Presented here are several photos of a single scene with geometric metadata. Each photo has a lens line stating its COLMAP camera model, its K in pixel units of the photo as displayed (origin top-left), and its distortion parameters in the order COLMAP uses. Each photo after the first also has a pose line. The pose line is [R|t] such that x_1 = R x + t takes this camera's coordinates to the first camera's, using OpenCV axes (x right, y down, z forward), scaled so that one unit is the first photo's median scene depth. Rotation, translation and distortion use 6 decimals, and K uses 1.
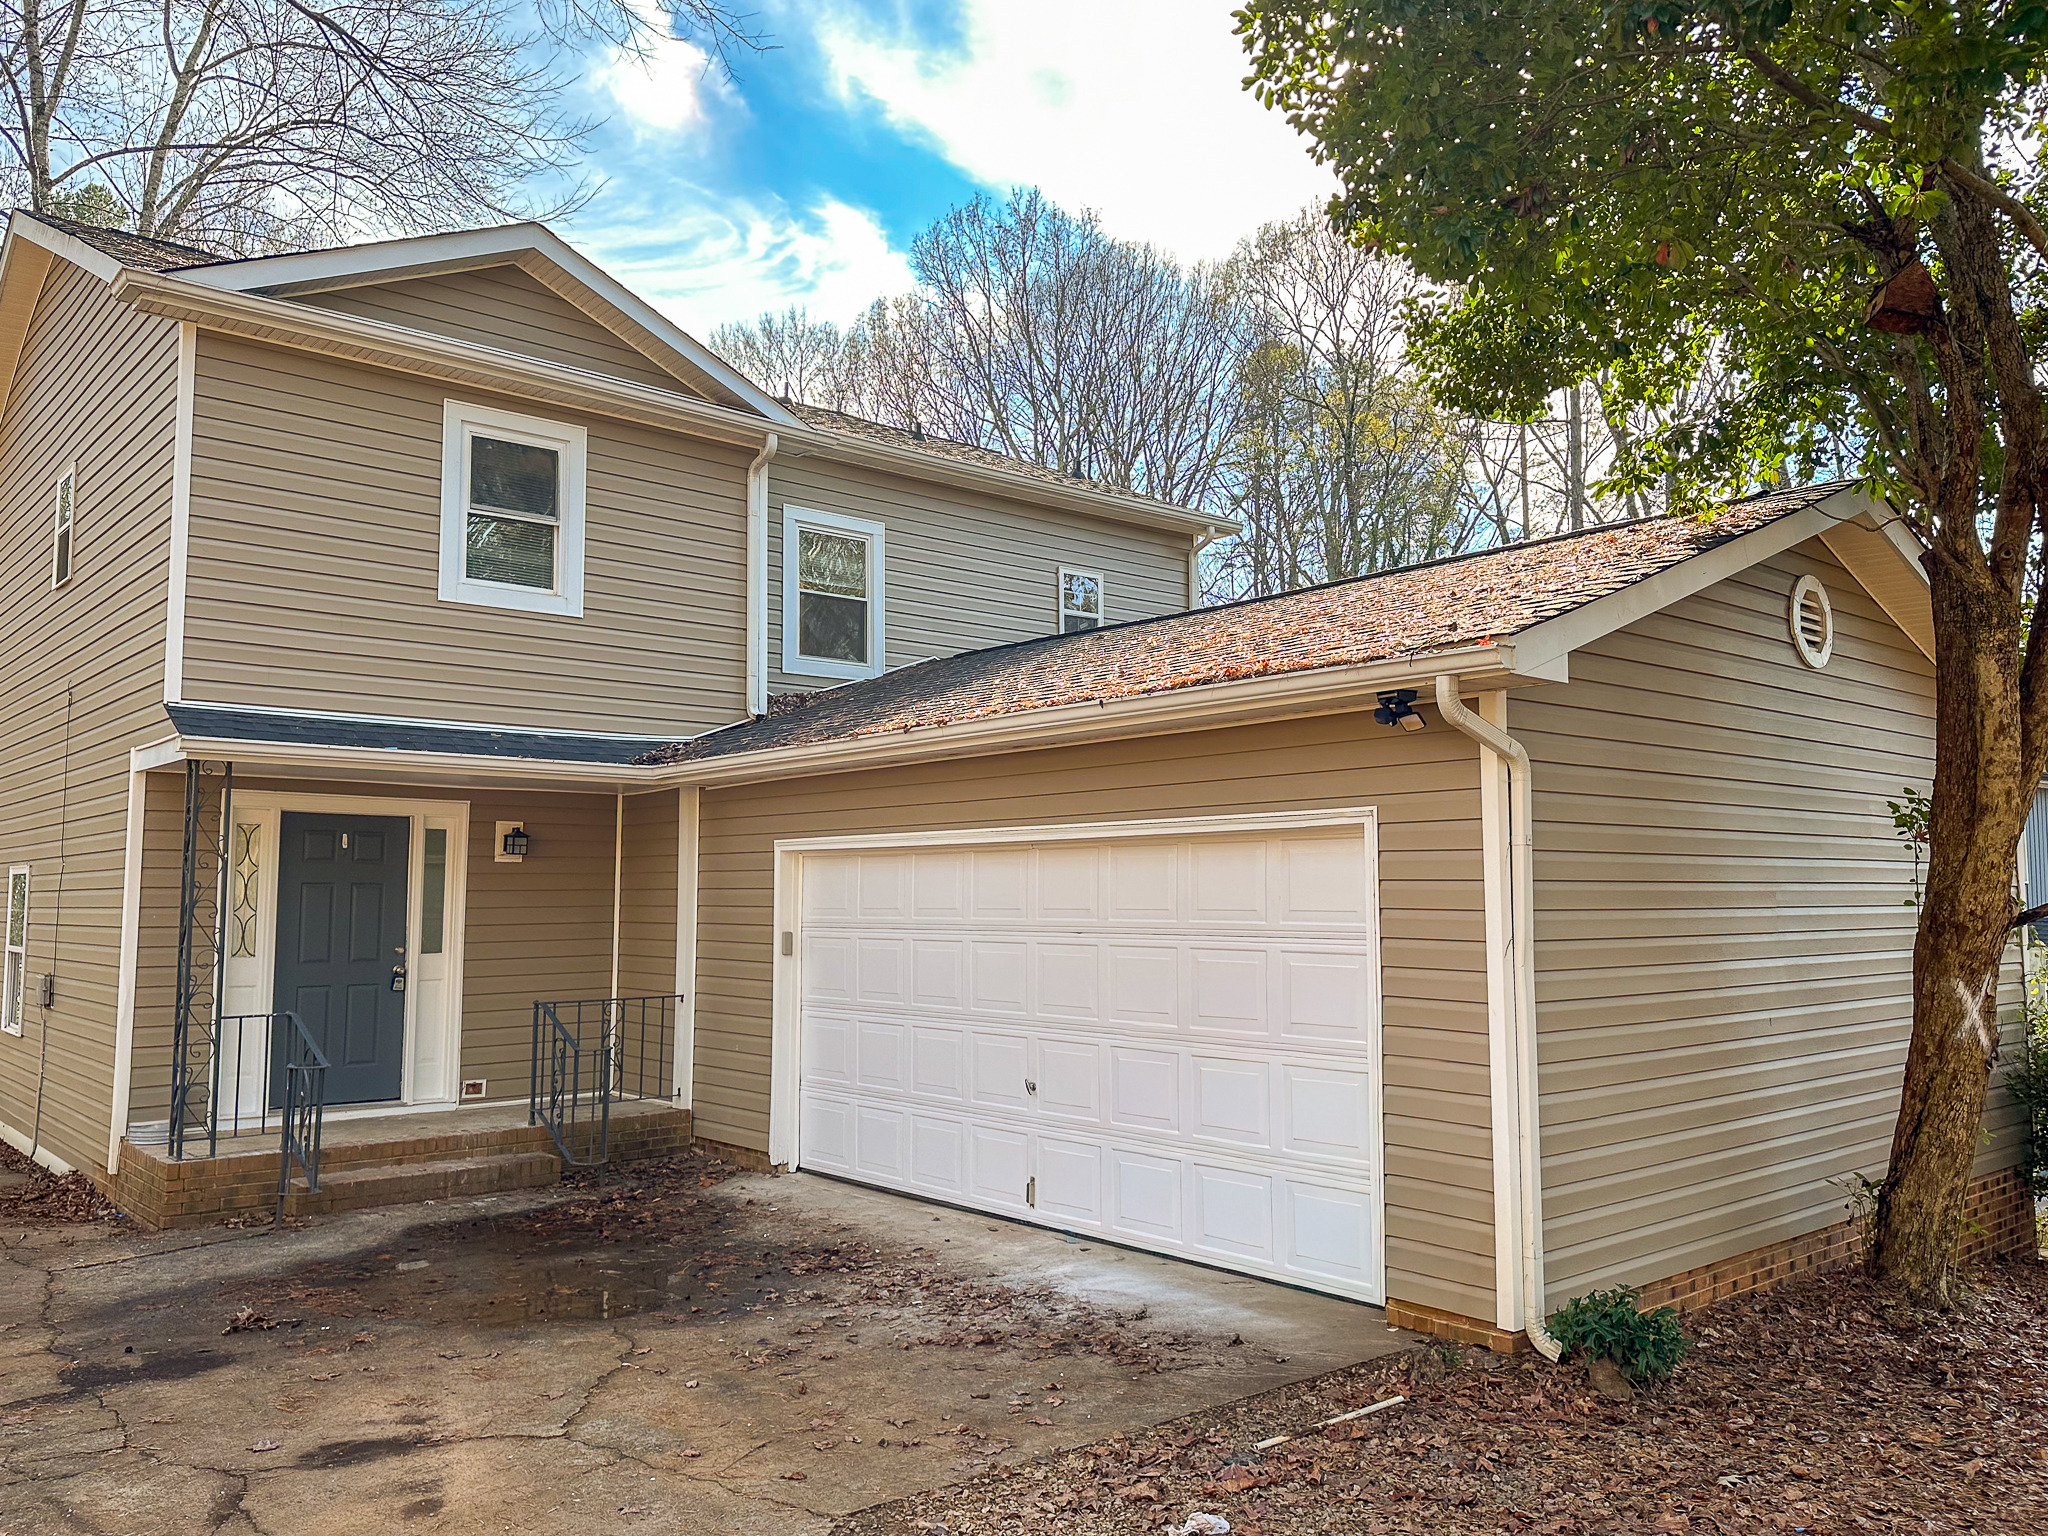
lens RADIAL K [[1563.9, 0, 1024.0], [0, 1563.9, 768.0], [0, 0, 1]] dist [0.098884, -0.150971]
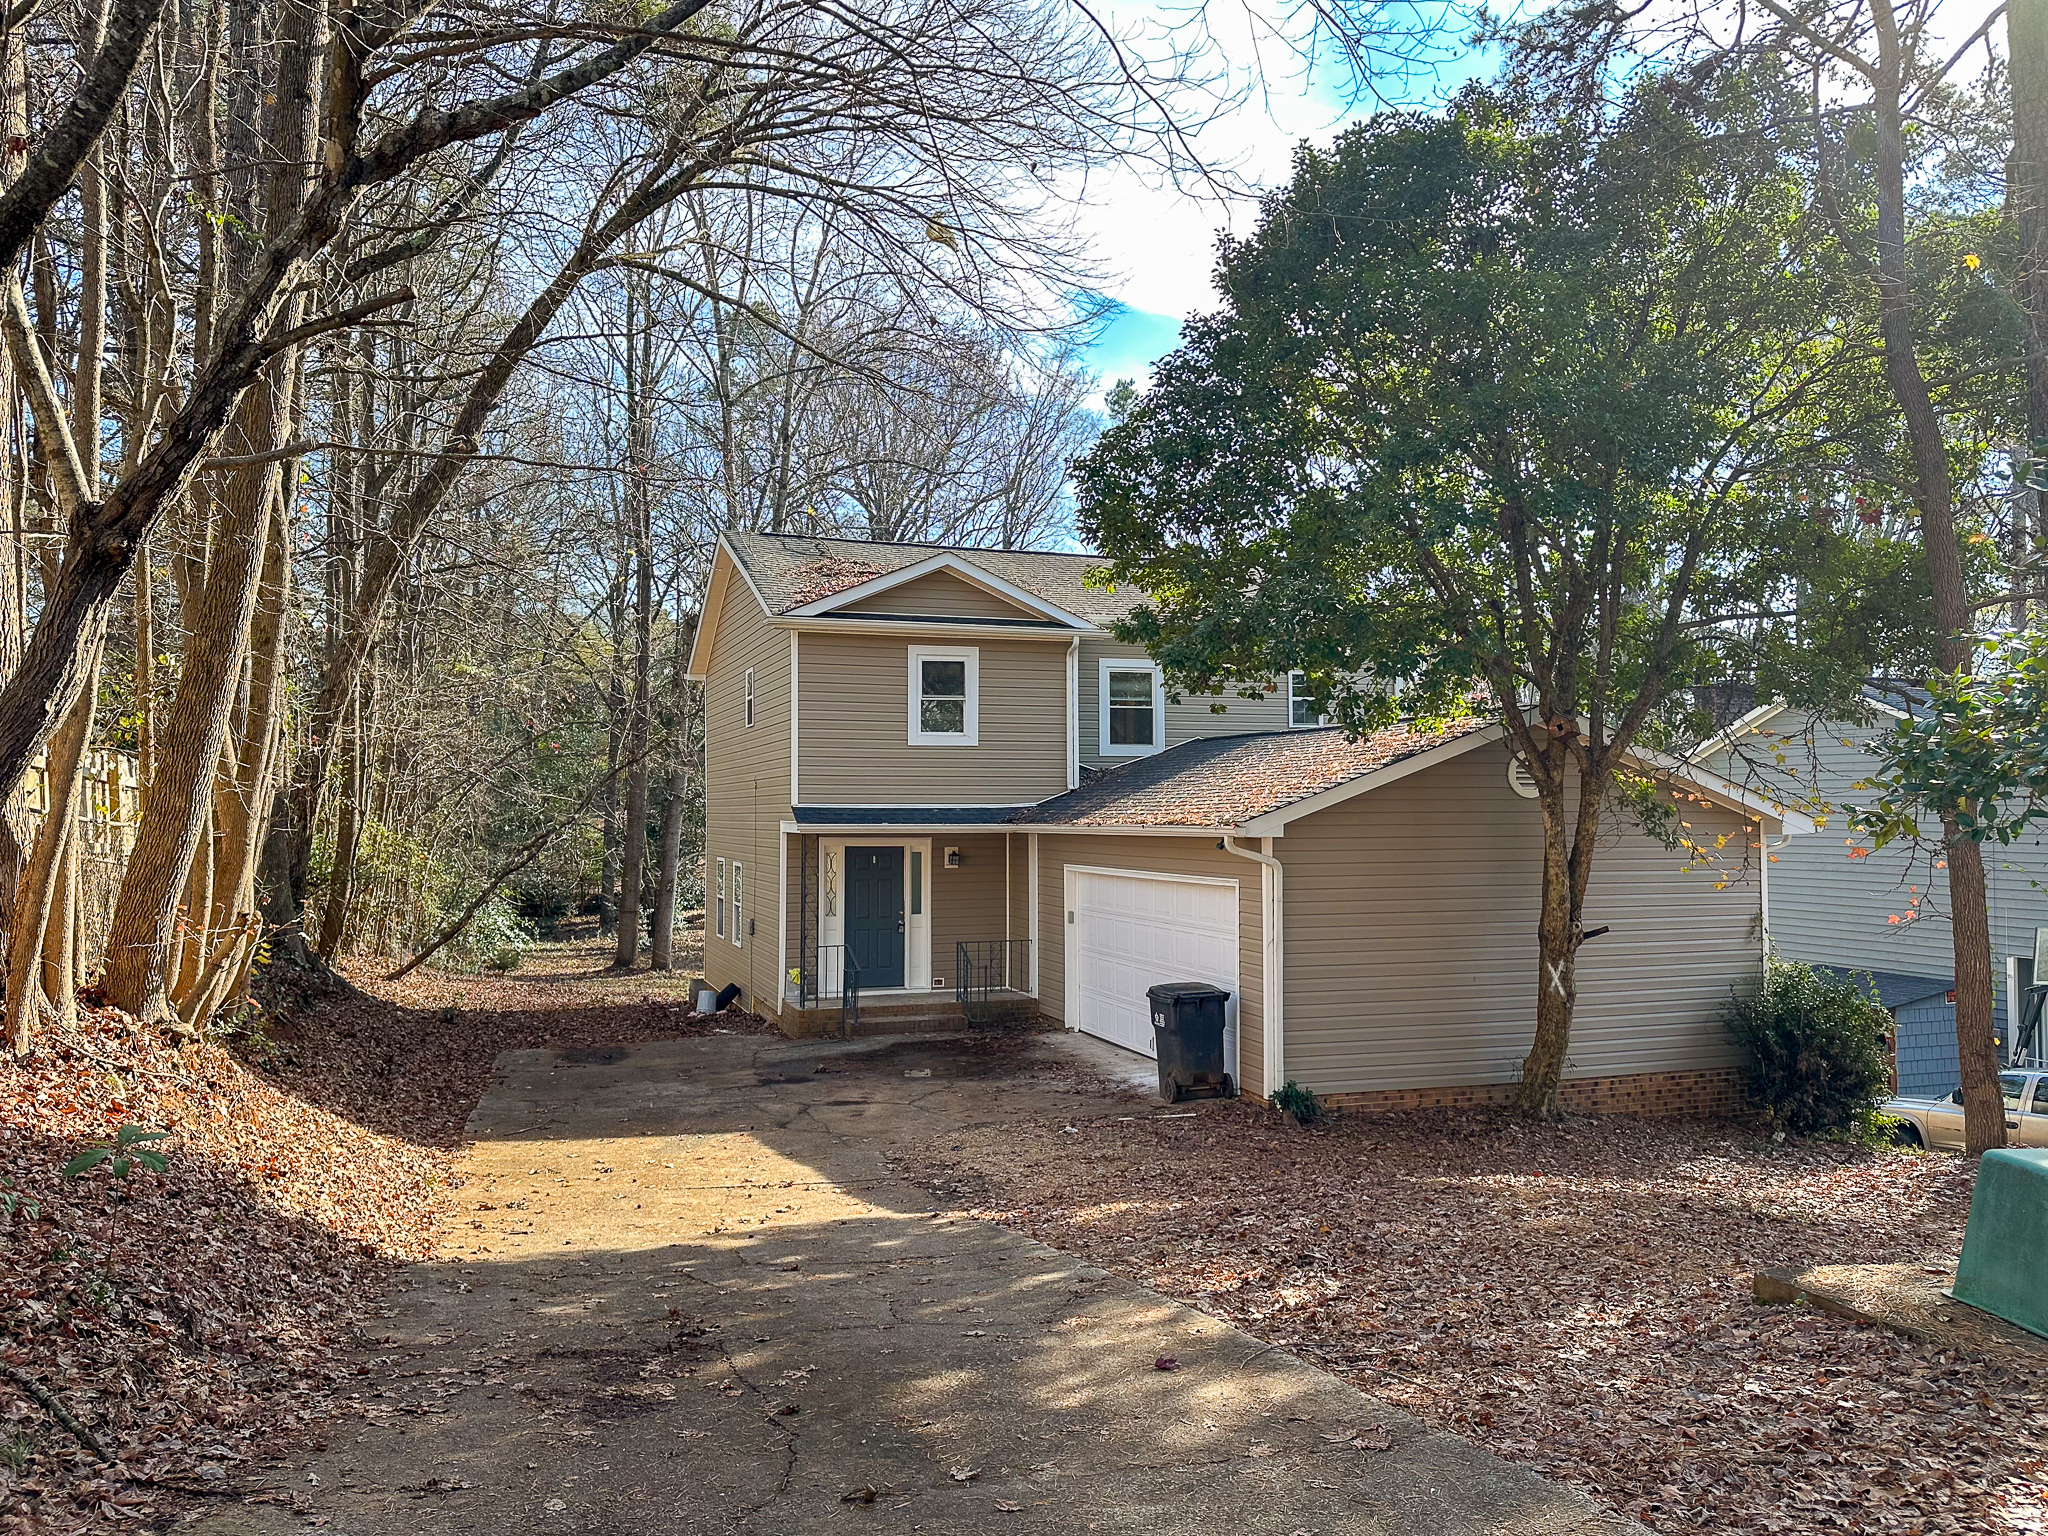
lens RADIAL K [[1563.9, 0, 1024.0], [0, 1563.9, 768.0], [0, 0, 1]] dist [0.098884, -0.150971]
pose [[0.928734, -0.009995, -0.370612, 0.521073], [0.033301, 0.997845, 0.056538, -0.186854], [0.369248, -0.064851, 0.927065, -0.825671]]
